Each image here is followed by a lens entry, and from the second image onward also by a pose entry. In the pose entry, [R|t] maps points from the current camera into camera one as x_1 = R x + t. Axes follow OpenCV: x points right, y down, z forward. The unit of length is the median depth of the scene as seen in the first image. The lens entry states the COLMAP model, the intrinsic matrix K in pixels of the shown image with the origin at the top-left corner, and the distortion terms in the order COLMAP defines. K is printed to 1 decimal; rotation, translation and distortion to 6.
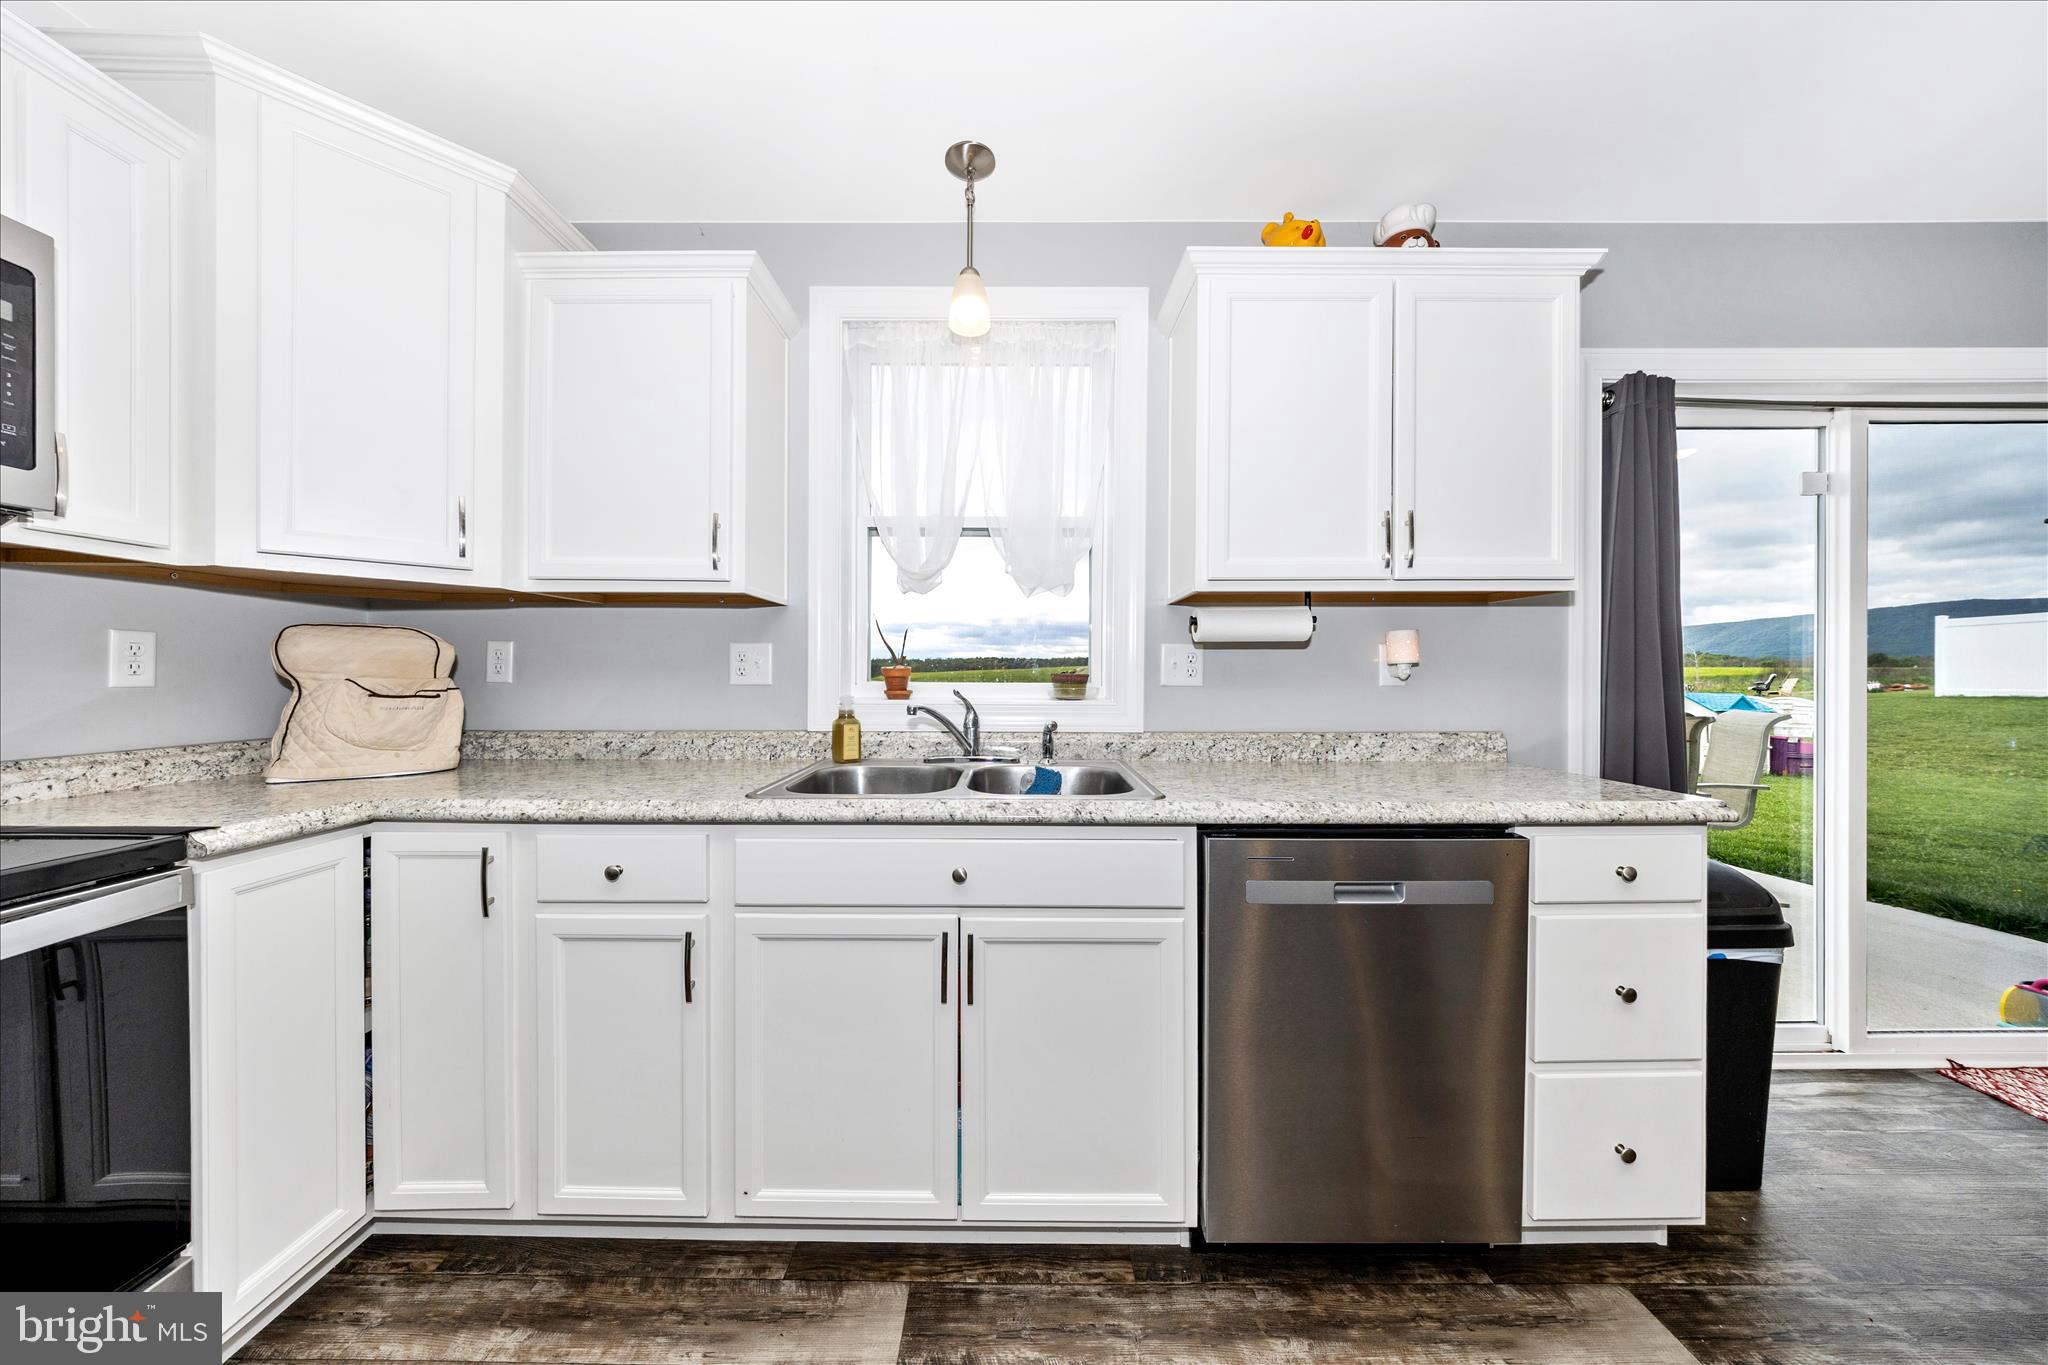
lens RADIAL K [[661.3, 0, 1023.2], [0, 661.3, 671.4], [0, 0, 1]] dist [-0.000728, 0.000056]
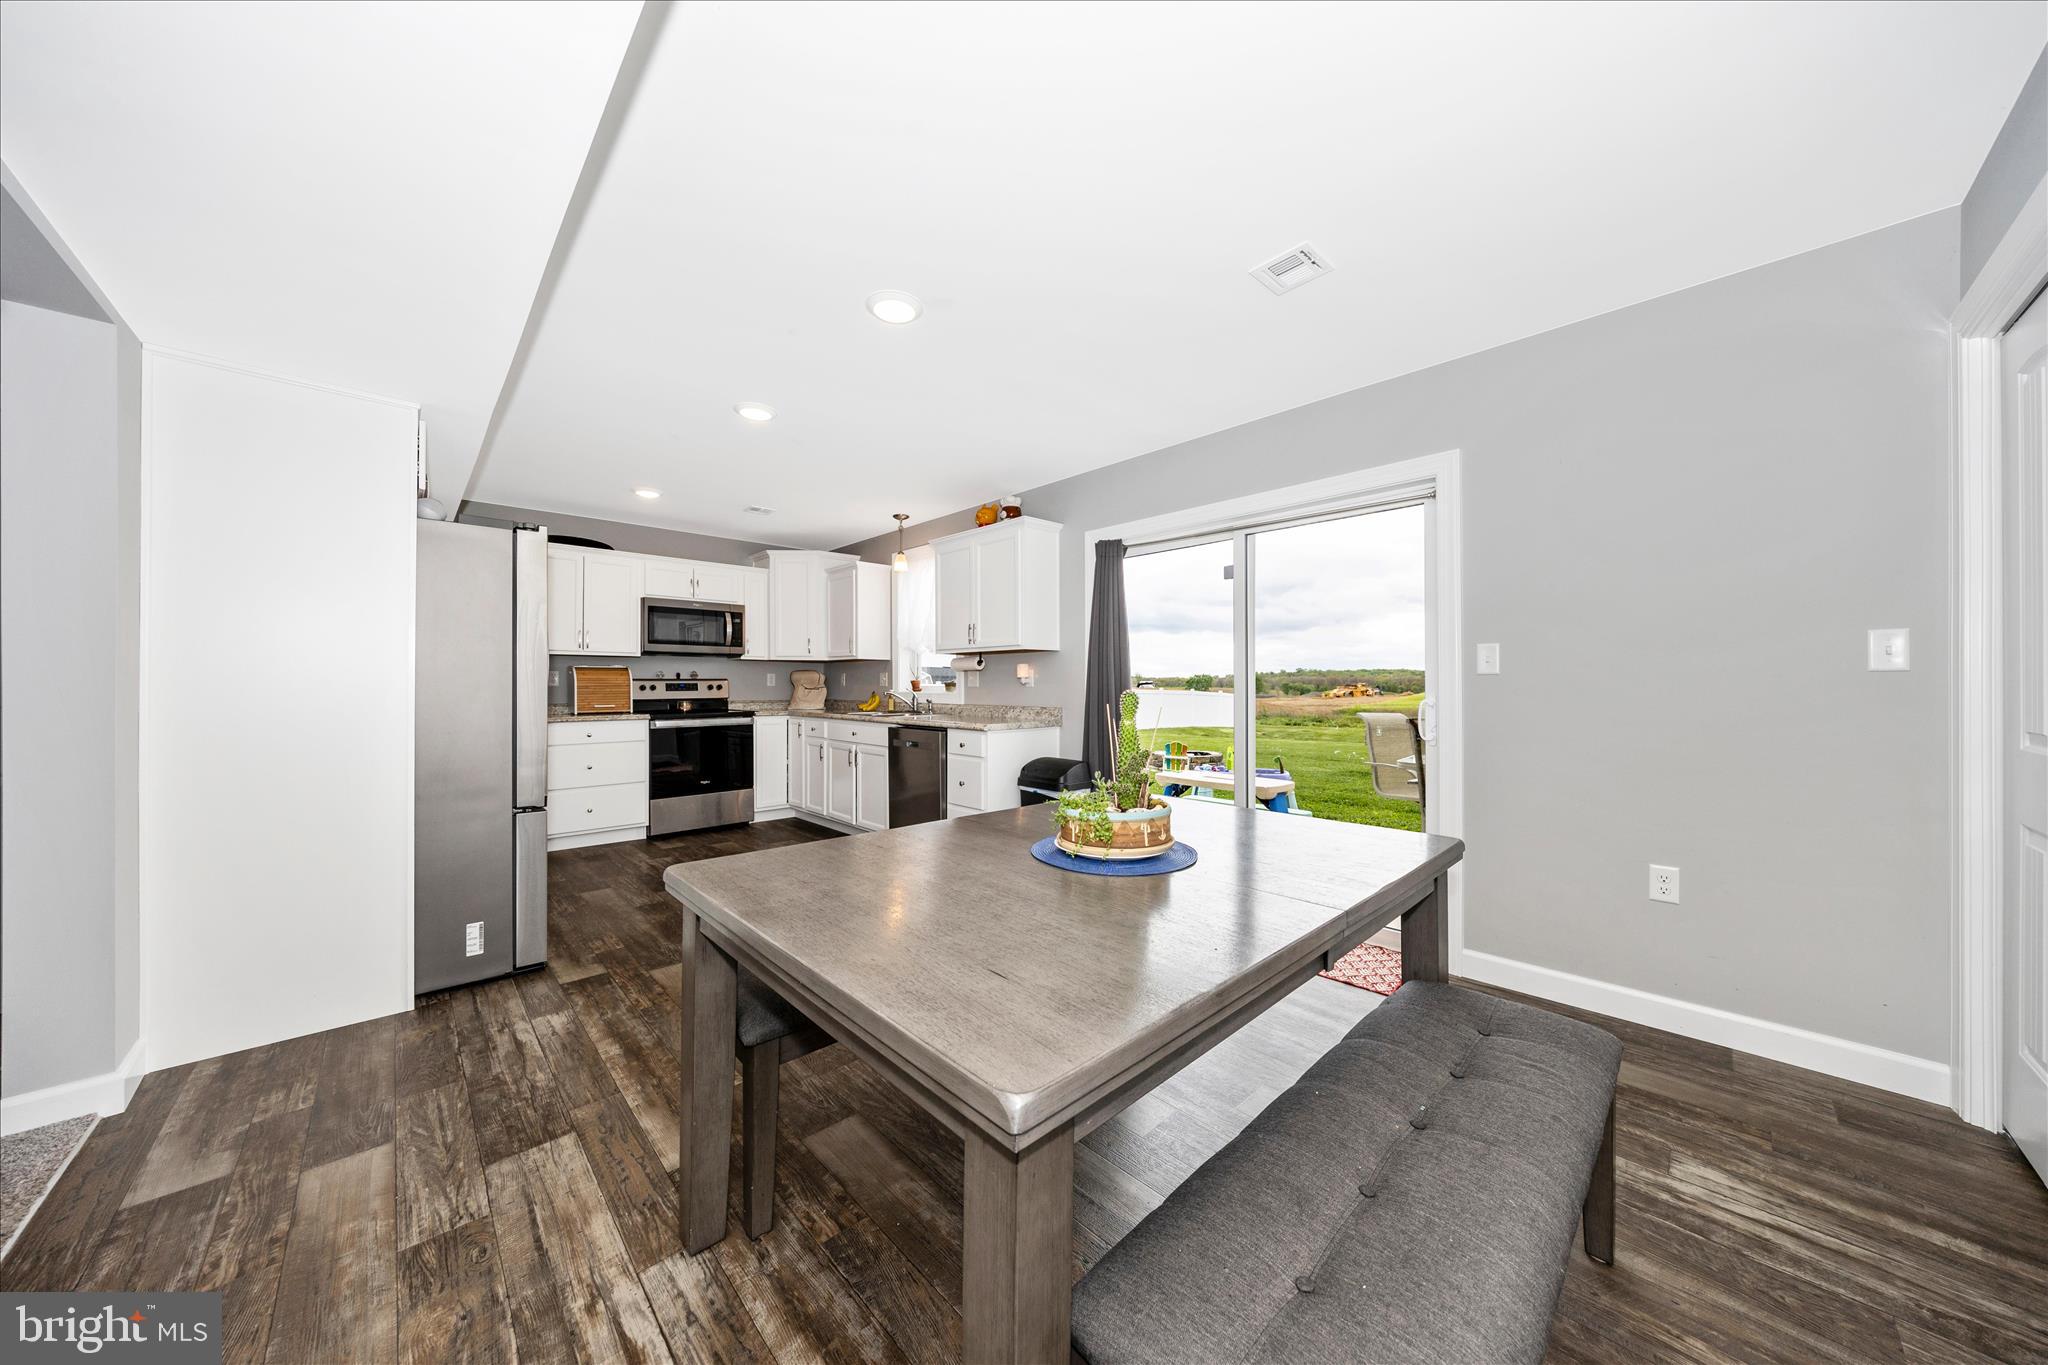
lens RADIAL K [[695.7, 0, 1074.5], [0, 695.7, 678.9], [0, 0, 1]] dist [0.000291, 0.000034]
pose [[0.718406, -0.008373, -0.695573, 3.107029], [0.003057, 0.999956, -0.008880, 0.021132], [0.695617, 0.004253, 0.718400, -0.865521]]
